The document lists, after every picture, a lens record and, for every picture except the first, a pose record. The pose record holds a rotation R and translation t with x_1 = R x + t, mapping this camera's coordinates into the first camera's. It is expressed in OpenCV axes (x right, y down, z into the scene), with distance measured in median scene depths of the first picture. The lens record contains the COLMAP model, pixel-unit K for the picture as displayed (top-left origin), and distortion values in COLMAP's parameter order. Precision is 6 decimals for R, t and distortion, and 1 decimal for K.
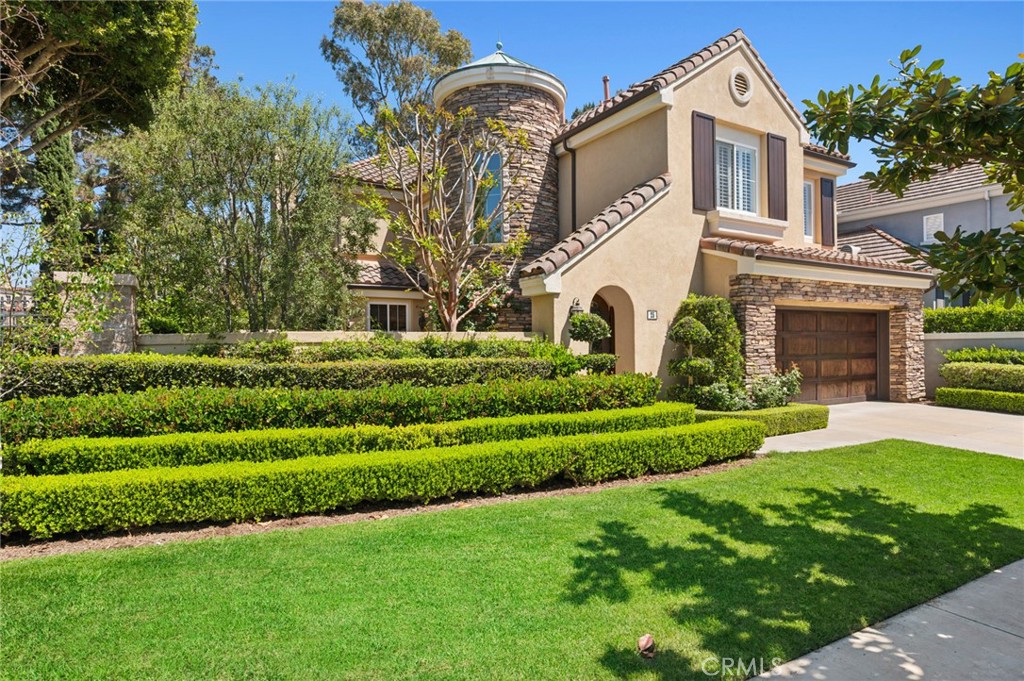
lens RADIAL K [[568.5, 0, 511.4], [0, 568.5, 346.5], [0, 0, 1]] dist [-0.001516, 0.000736]
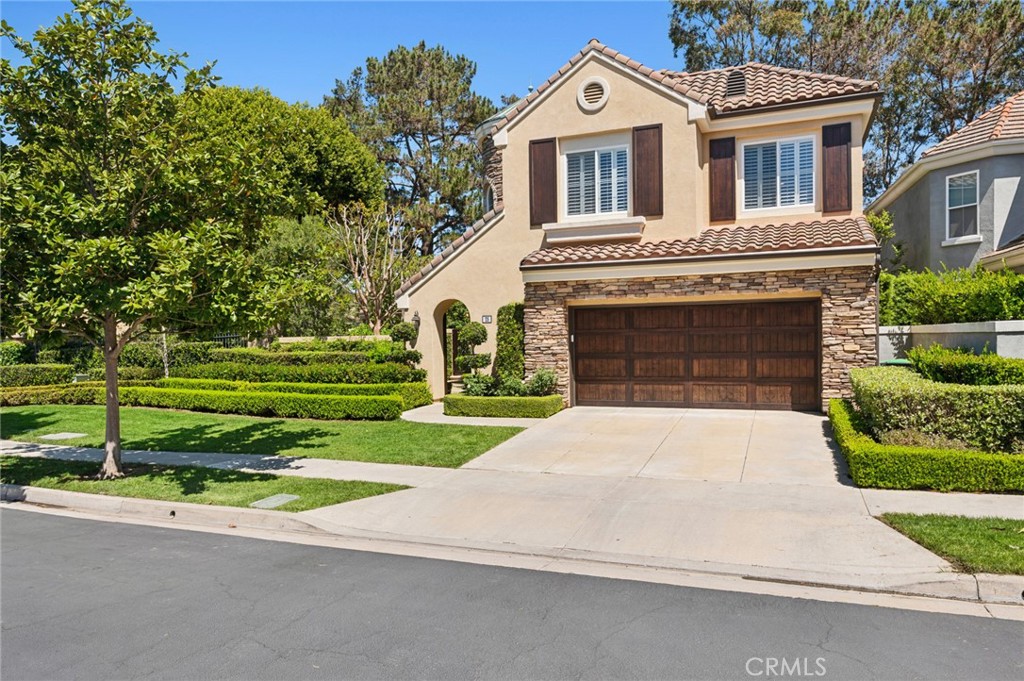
lens RADIAL K [[677.7, 0, 509.1], [0, 677.7, 344.7], [0, 0, 1]] dist [0.001133, 0.000195]
pose [[0.605037, 0.009052, -0.796146, 1.426148], [0.010458, 0.999759, 0.019315, -0.026609], [0.796128, -0.020013, 0.604797, 0.123899]]
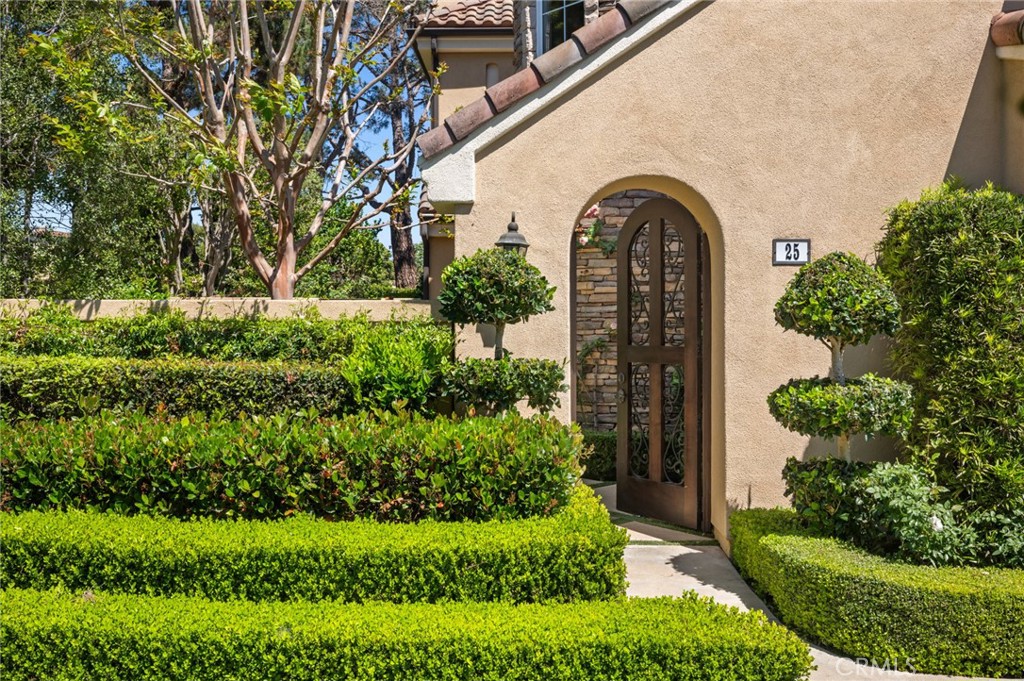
lens RADIAL K [[910.5, 0, 512.0], [0, 910.5, 340.5], [0, 0, 1]] dist [-0.003714, -0.005088]
pose [[0.846884, 0.021206, -0.531354, 0.389371], [-0.014700, 0.999756, 0.016469, -0.006913], [0.531574, -0.006137, 0.846990, 0.411382]]
